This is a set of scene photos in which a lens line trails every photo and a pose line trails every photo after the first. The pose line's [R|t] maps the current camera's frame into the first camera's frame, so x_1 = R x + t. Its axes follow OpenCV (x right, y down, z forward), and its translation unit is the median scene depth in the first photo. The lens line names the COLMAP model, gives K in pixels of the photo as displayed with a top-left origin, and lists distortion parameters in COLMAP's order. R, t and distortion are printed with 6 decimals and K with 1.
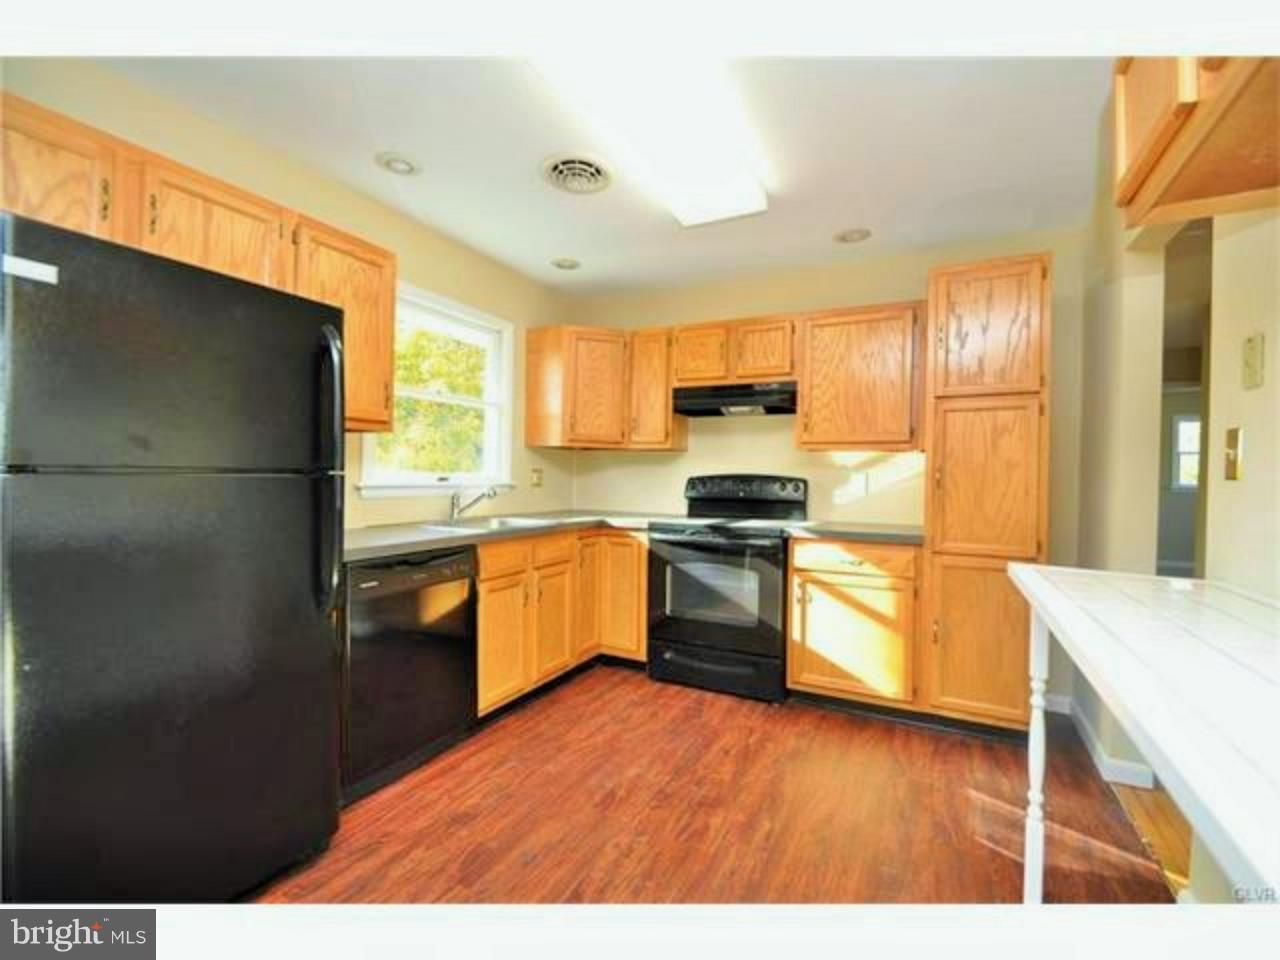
lens RADIAL K [[558.8, 0, 637.7], [0, 558.8, 480.1], [0, 0, 1]] dist [0.020774, -0.021880]
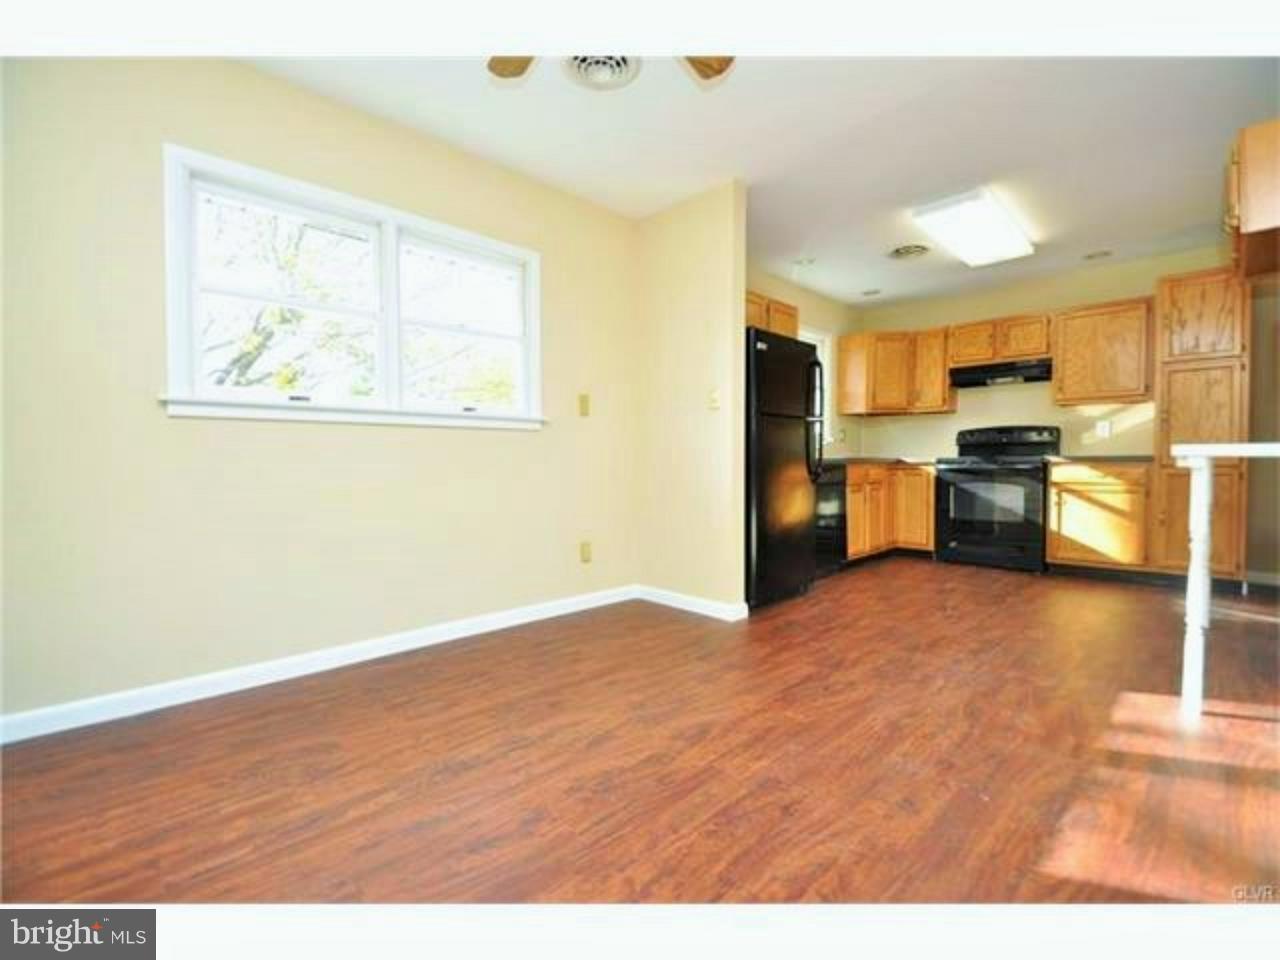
lens RADIAL K [[553.9, 0, 643.0], [0, 553.9, 477.8], [0, 0, 1]] dist [0.028290, -0.026834]
pose [[0.946864, -0.008471, -0.321523, -0.250751], [0.014704, 0.999748, 0.016962, 0.091265], [0.321299, -0.020788, 0.946750, -0.695864]]
